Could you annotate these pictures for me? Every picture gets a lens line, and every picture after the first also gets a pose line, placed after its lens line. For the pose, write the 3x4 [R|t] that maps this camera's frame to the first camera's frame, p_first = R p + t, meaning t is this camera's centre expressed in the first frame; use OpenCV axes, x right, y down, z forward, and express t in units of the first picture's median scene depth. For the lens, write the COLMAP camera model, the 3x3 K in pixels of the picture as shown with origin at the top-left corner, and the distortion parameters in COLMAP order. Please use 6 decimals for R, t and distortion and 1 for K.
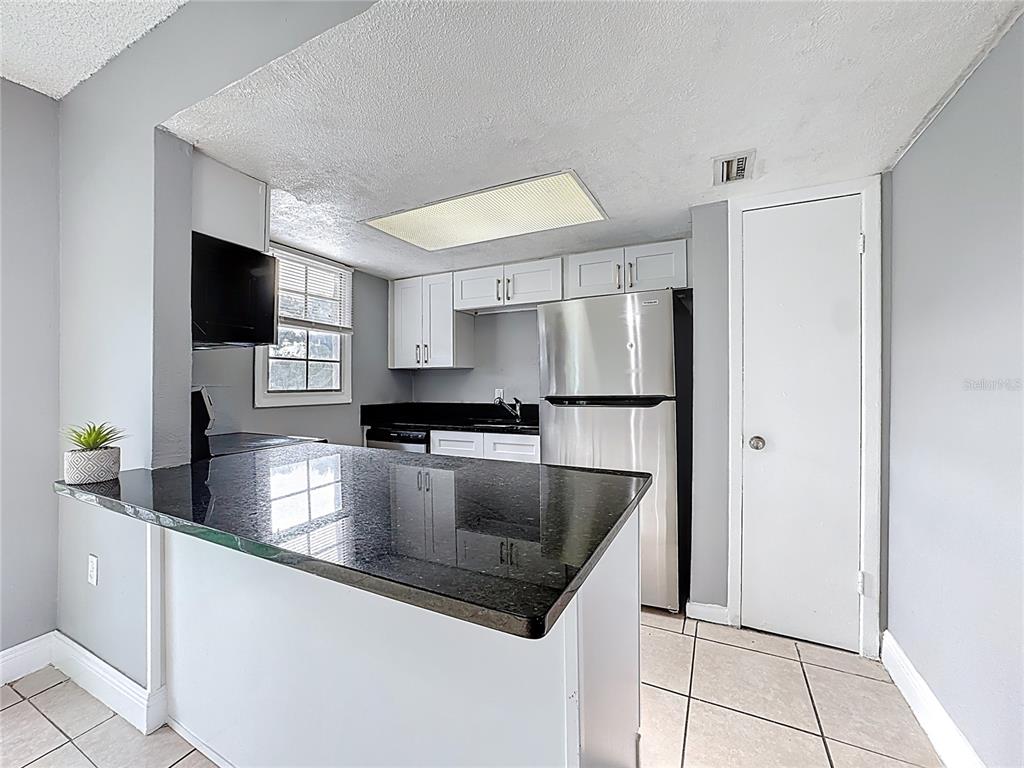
lens RADIAL K [[418.7, 0, 510.3], [0, 418.7, 383.8], [0, 0, 1]] dist [-0.052620, 0.023331]
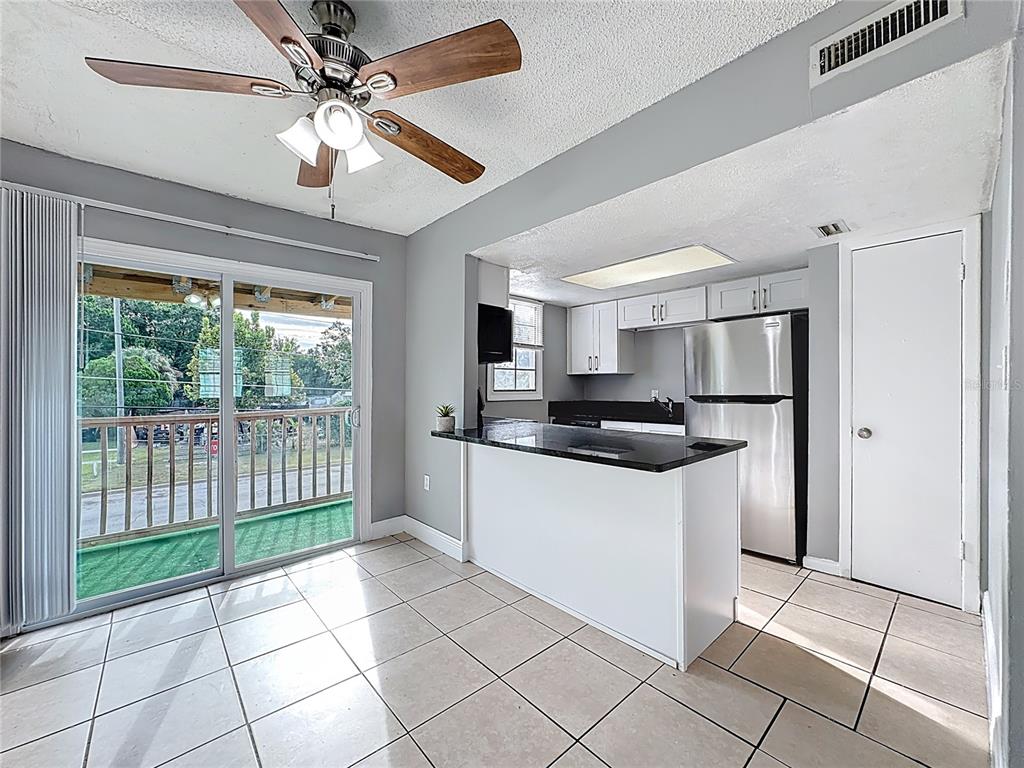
lens RADIAL K [[418.7, 0, 510.3], [0, 418.7, 383.8], [0, 0, 1]] dist [-0.052620, 0.023331]
pose [[0.931571, 0.000743, -0.363558, 0.027813], [-0.002791, 0.999983, -0.005109, 0.000719], [0.363548, 0.005774, 0.931558, -0.388736]]
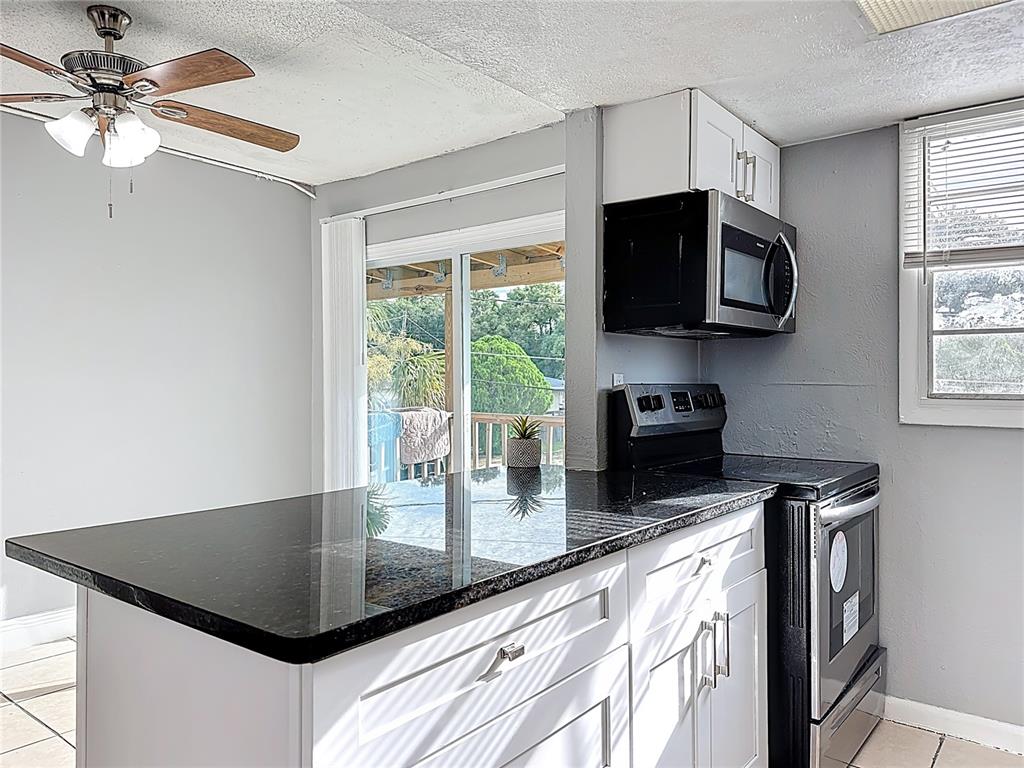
lens RADIAL K [[729.8, 0, 509.8], [0, 729.8, 402.4], [0, 0, 1]] dist [0.093600, -0.138612]
pose [[-0.191631, 0.024725, -0.981156, 0.438157], [-0.004715, 0.999648, 0.026112, 0.004729], [0.981456, 0.009630, -0.191446, 0.604368]]
